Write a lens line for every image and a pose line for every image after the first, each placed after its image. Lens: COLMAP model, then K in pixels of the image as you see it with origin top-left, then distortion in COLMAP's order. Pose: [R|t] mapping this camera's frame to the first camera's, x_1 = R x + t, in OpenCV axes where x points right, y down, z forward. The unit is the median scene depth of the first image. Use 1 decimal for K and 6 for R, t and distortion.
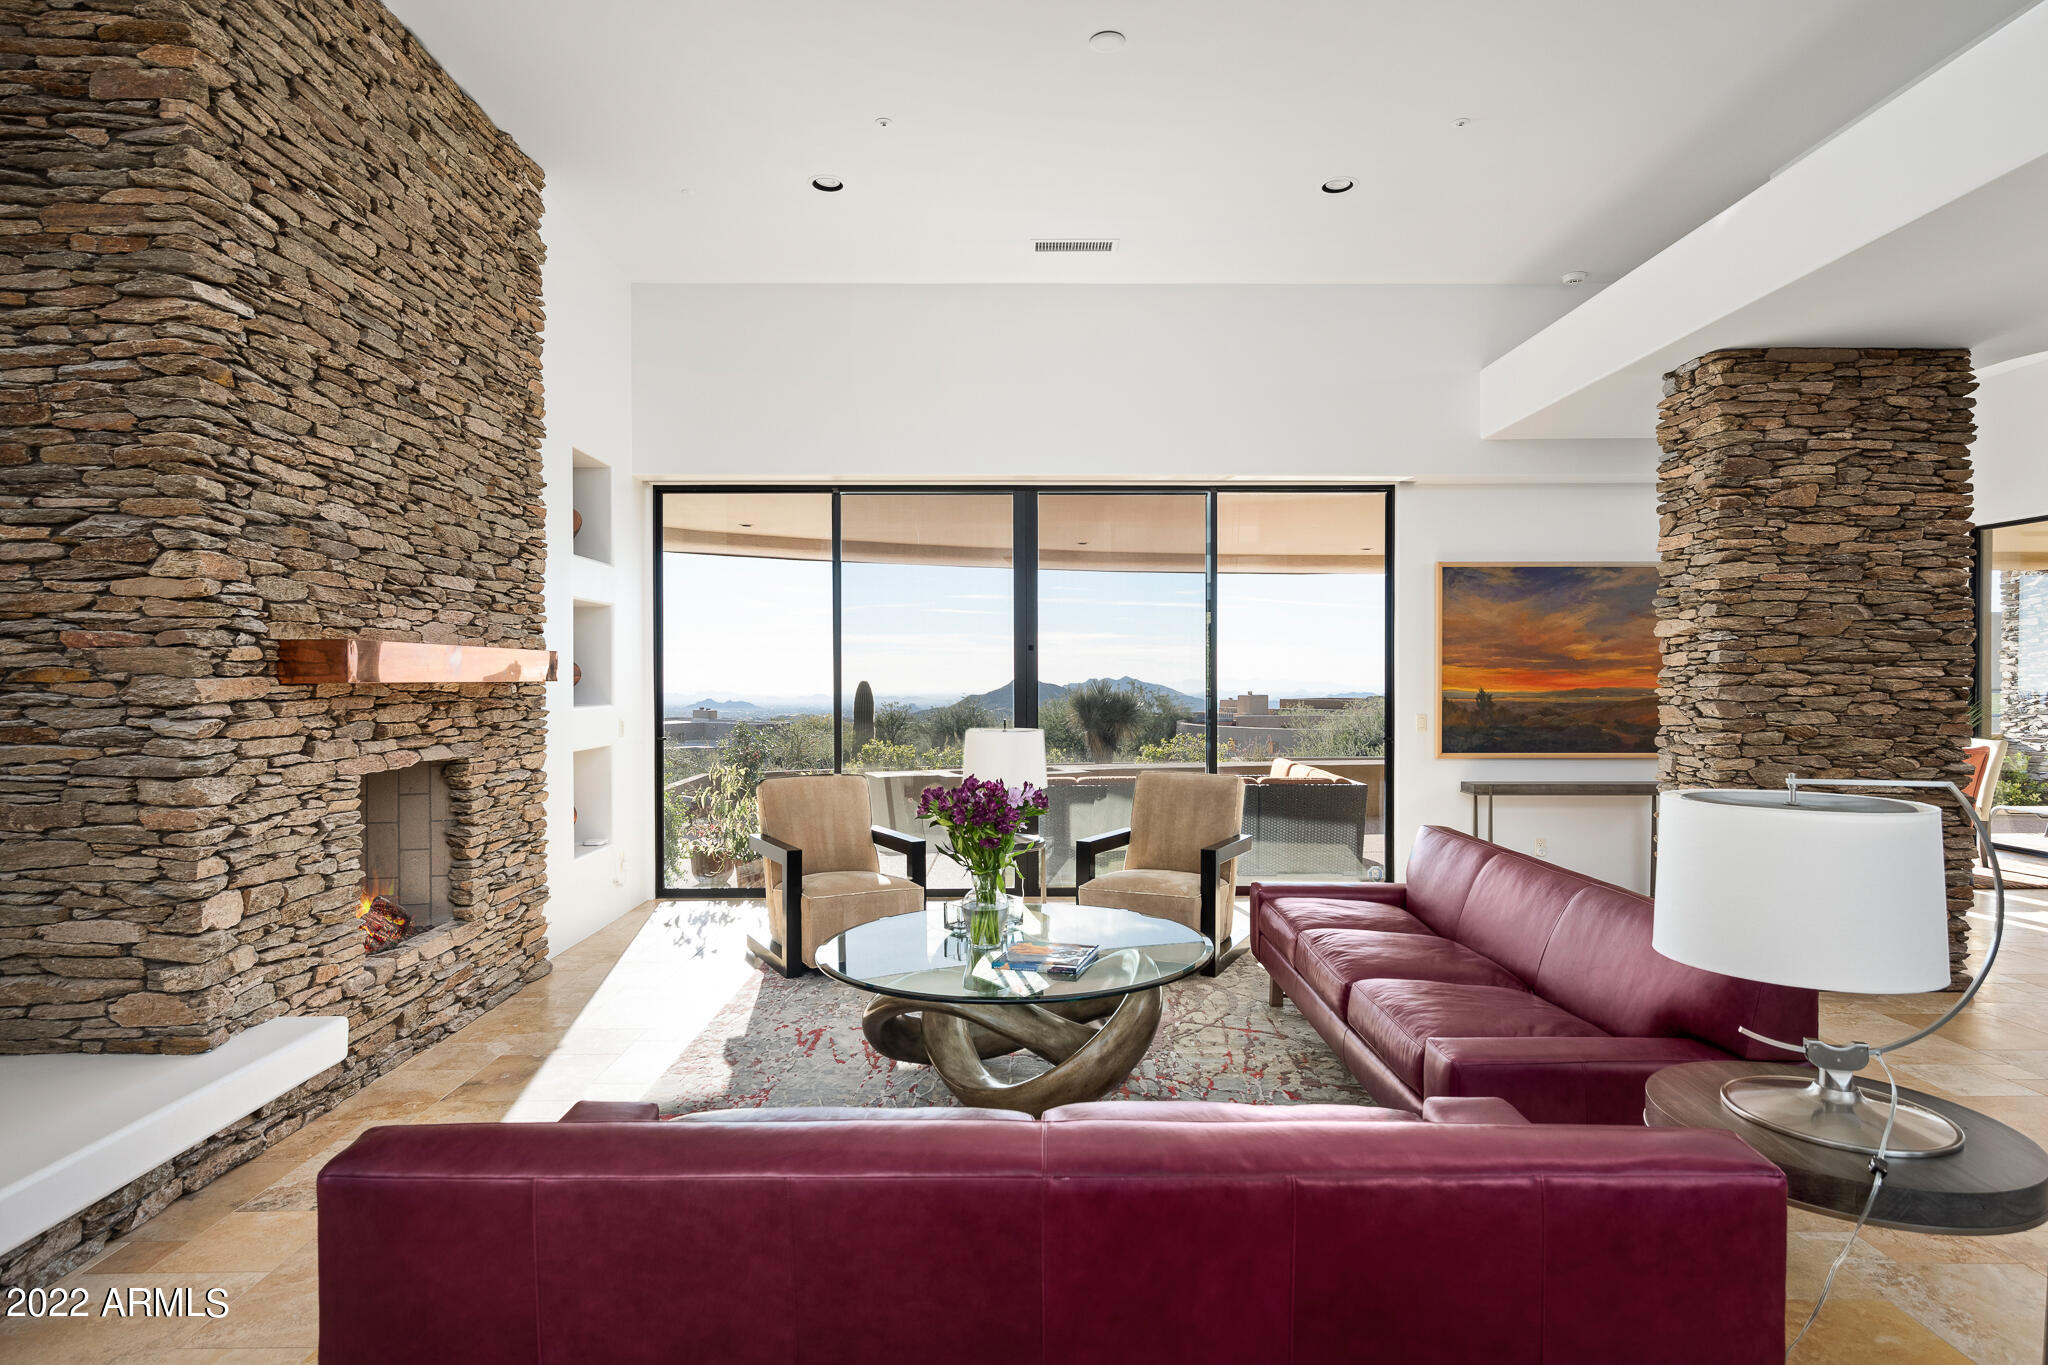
lens RADIAL K [[1103.4, 0, 1024.2], [0, 1103.4, 685.8], [0, 0, 1]] dist [0.002732, -0.000709]
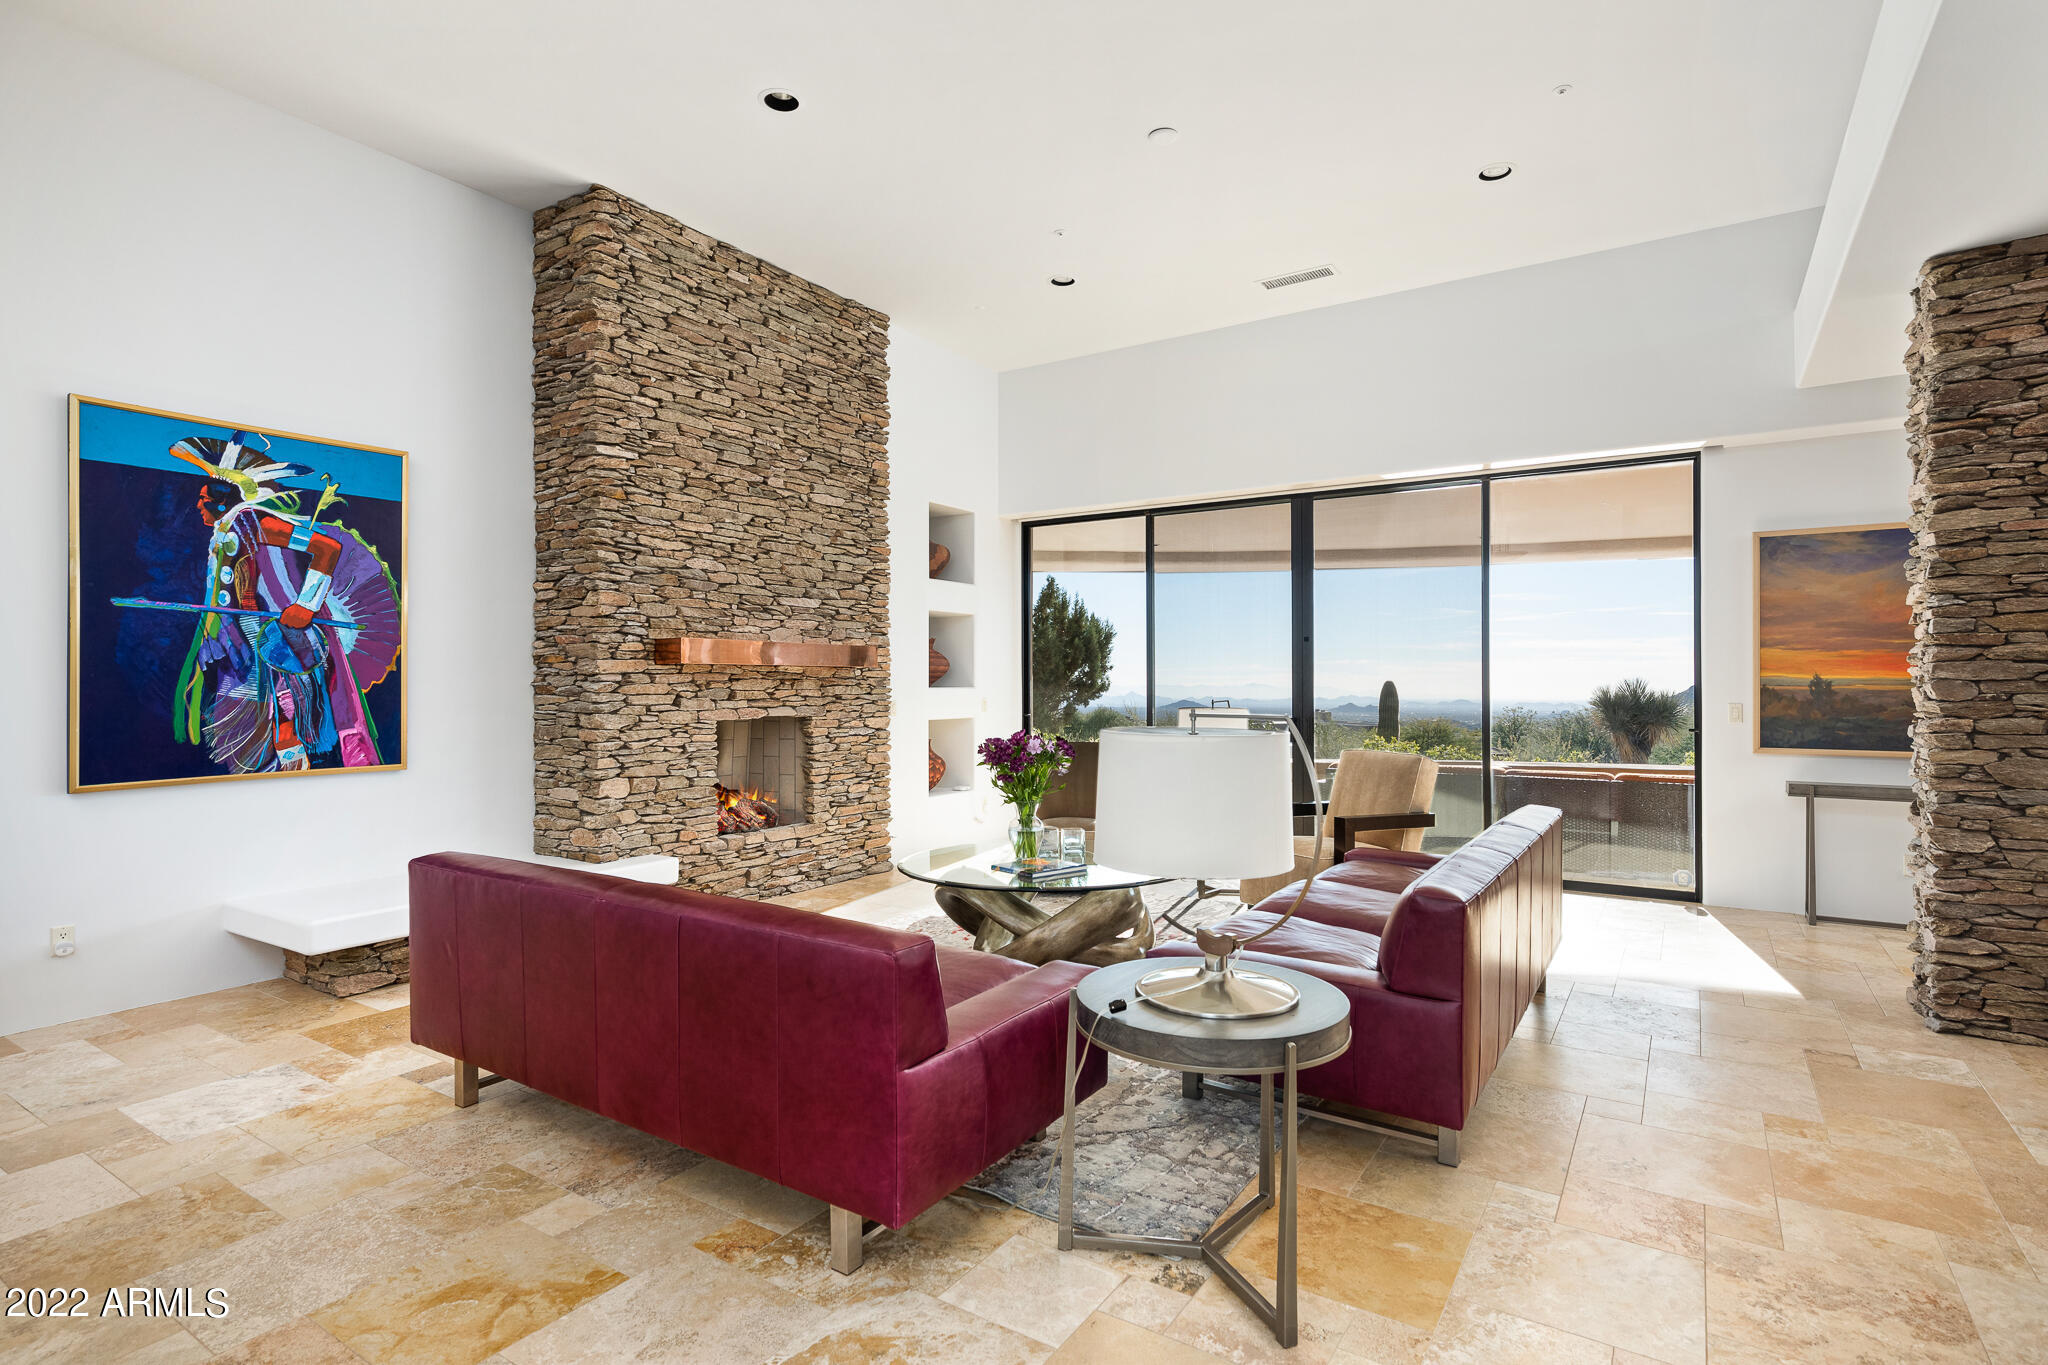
lens RADIAL K [[1031.8, 0, 1021.8], [0, 1031.8, 679.2], [0, 0, 1]] dist [0.005066, -0.000053]
pose [[0.830974, -0.001312, -0.556309, 0.516592], [-0.004753, 0.999944, -0.009457, 0.025094], [0.556291, 0.010503, 0.830921, -0.025976]]
